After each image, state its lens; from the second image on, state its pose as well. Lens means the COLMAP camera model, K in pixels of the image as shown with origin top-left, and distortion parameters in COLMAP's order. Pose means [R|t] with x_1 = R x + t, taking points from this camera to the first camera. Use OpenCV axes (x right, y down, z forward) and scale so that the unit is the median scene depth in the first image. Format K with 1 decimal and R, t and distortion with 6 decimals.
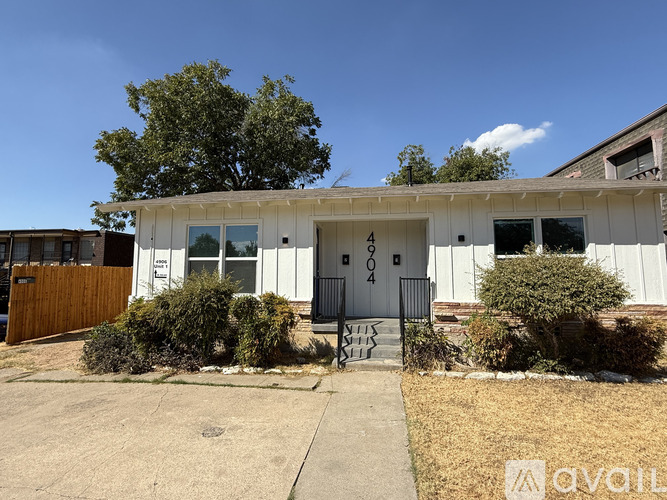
lens RADIAL K [[318.9, 0, 334.3], [0, 318.9, 246.9], [0, 0, 1]] dist [-0.002094, -0.000815]
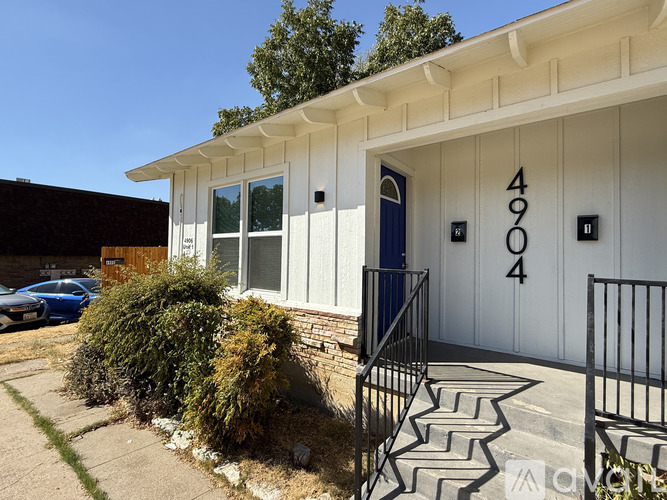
lens RADIAL K [[318.9, 0, 332.7], [0, 318.9, 251.3], [0, 0, 1]] dist [-0.002094, -0.000815]
pose [[0.869827, 0.002573, -0.493350, 0.123092], [0.034176, 0.997270, 0.065457, 0.035175], [0.492172, -0.073797, 0.867364, 0.528814]]
